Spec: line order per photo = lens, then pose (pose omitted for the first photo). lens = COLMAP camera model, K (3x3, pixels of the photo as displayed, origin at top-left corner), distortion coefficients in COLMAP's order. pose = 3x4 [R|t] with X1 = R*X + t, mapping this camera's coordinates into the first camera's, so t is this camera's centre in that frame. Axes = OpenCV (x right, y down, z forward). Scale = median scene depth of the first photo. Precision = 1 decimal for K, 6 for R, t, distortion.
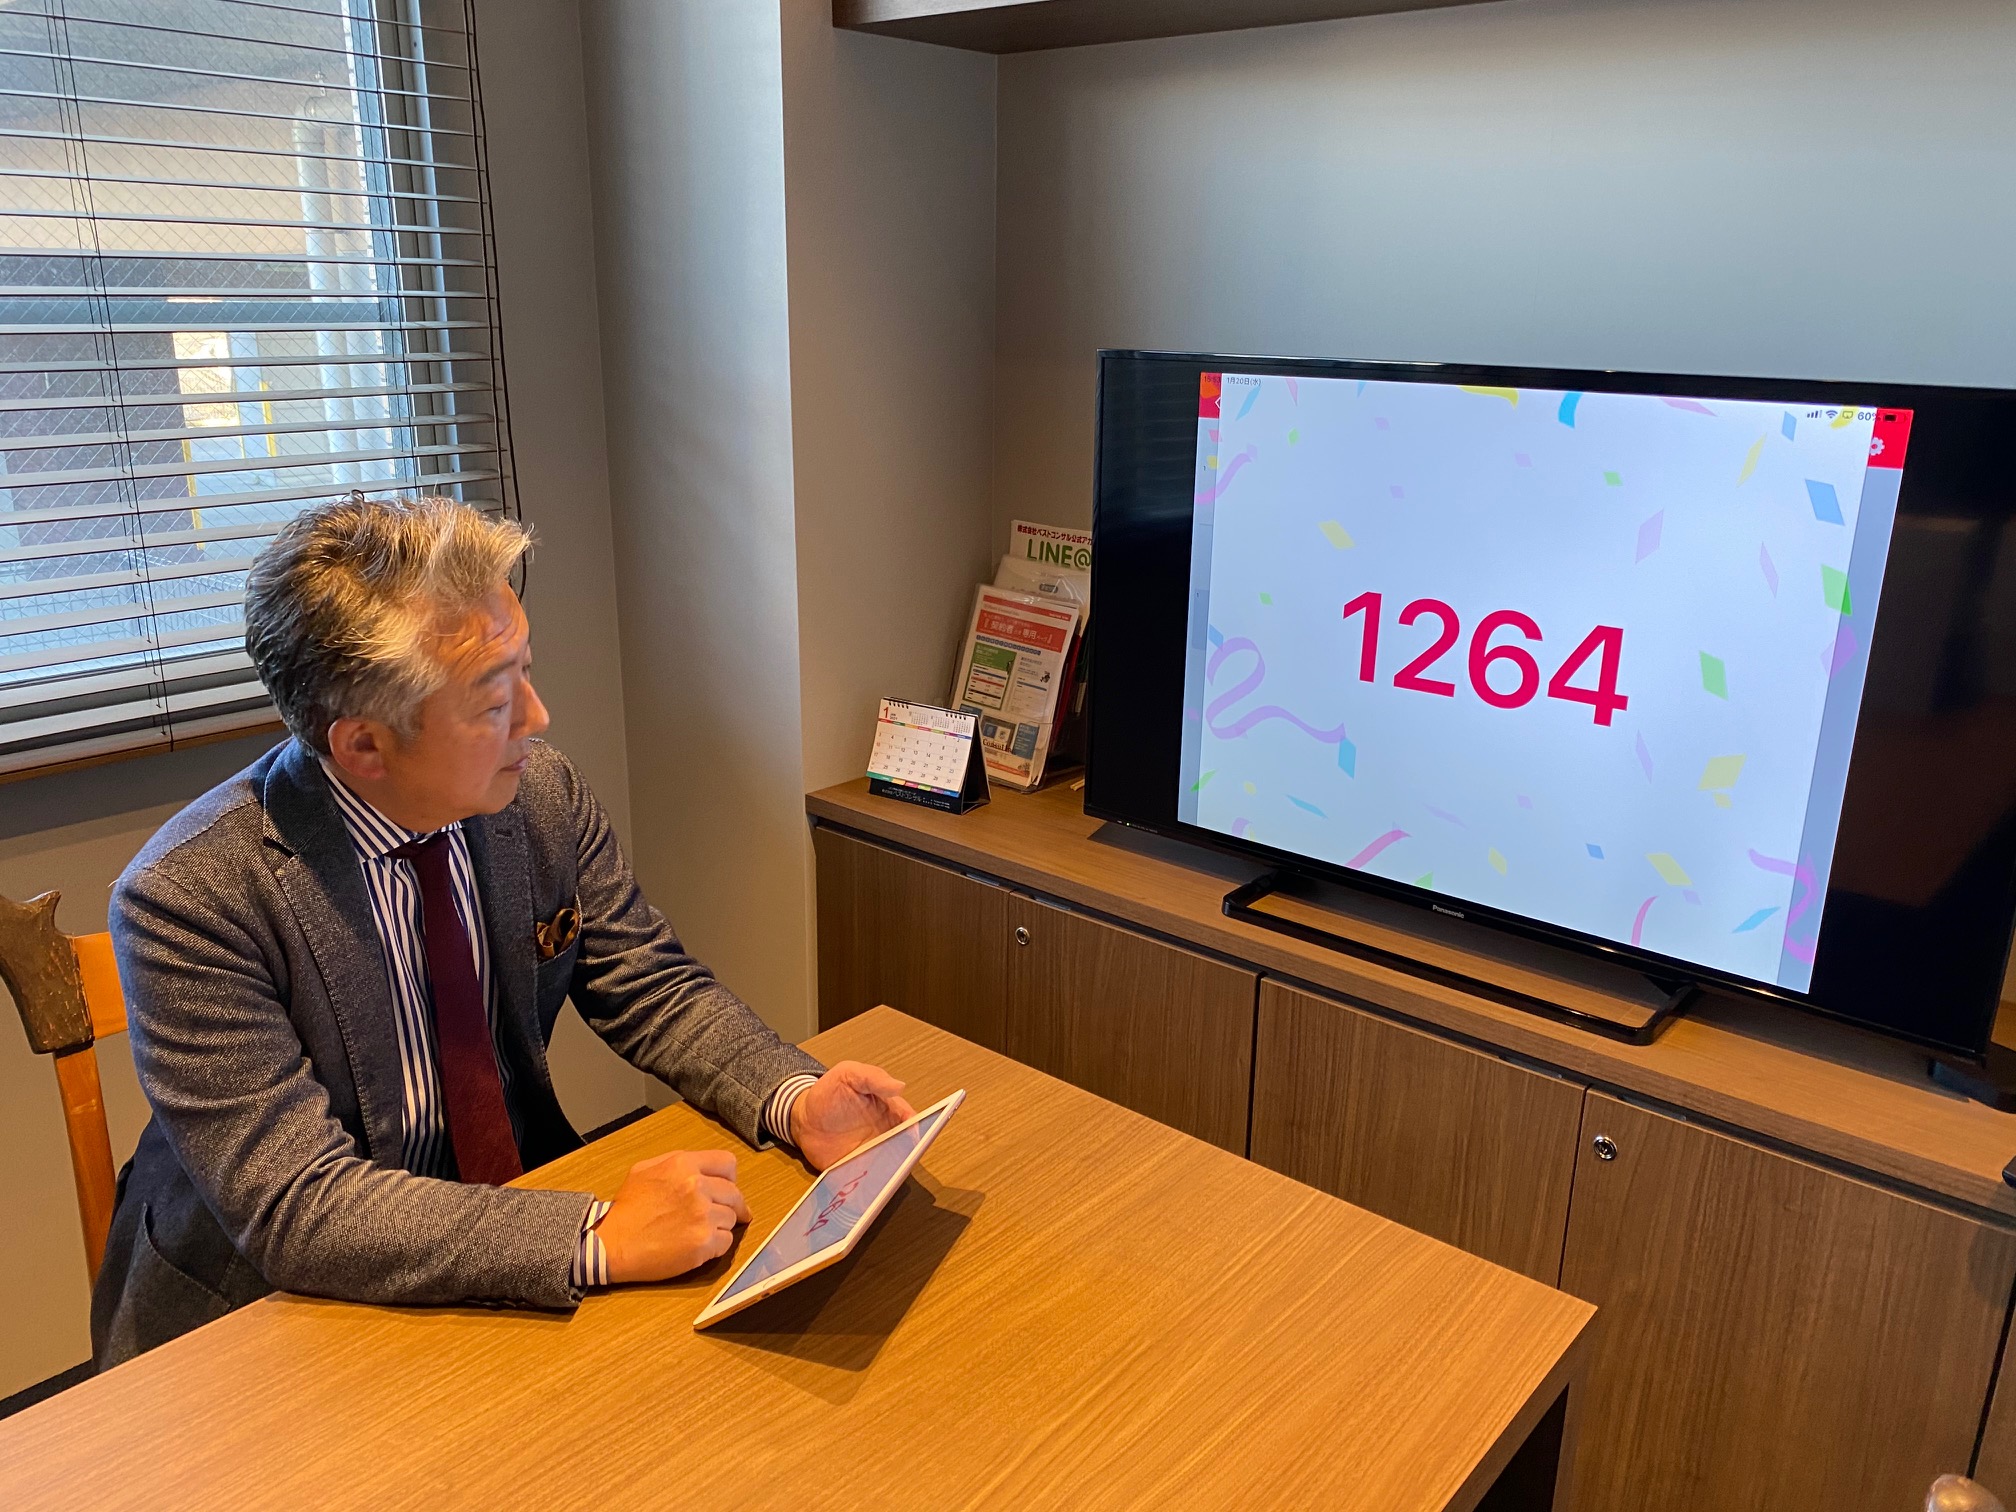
lens RADIAL K [[1519.3, 0, 929.1], [0, 1519.3, 740.7], [0, 0, 1]] dist [0.019689, -0.003885]
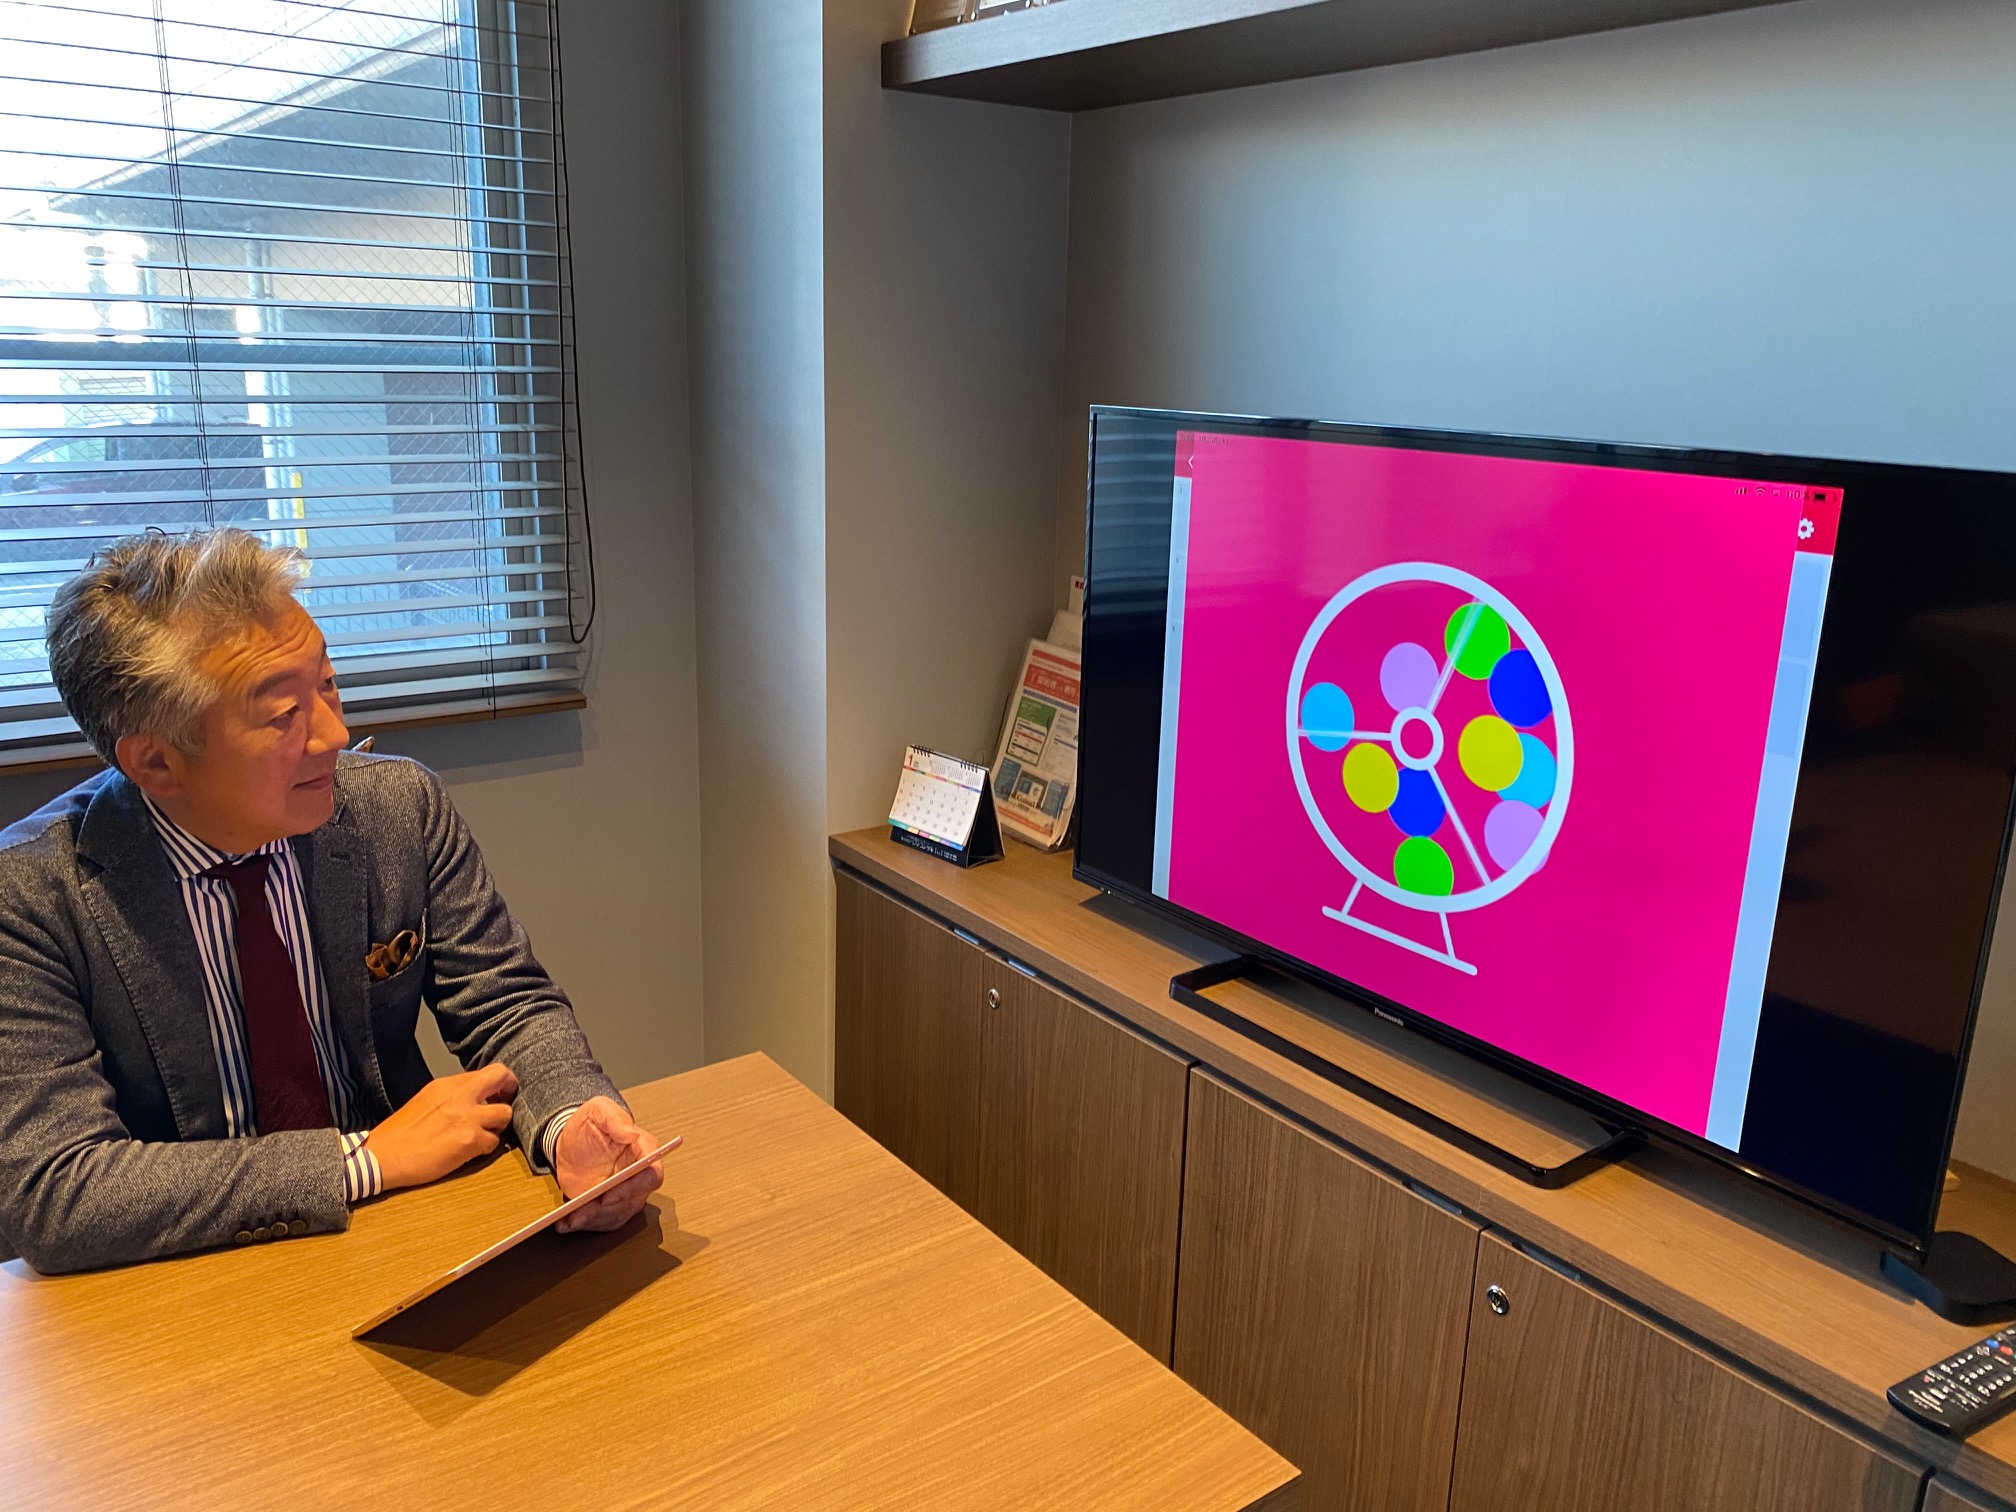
lens RADIAL K [[1519.3, 0, 952.7], [0, 1519.3, 720.8], [0, 0, 1]] dist [0.019689, -0.003885]
pose [[0.975708, 0.061535, -0.210254, 0.294681], [-0.070622, 0.996854, -0.035983, -0.015441], [0.207378, 0.049958, 0.976984, 0.046131]]
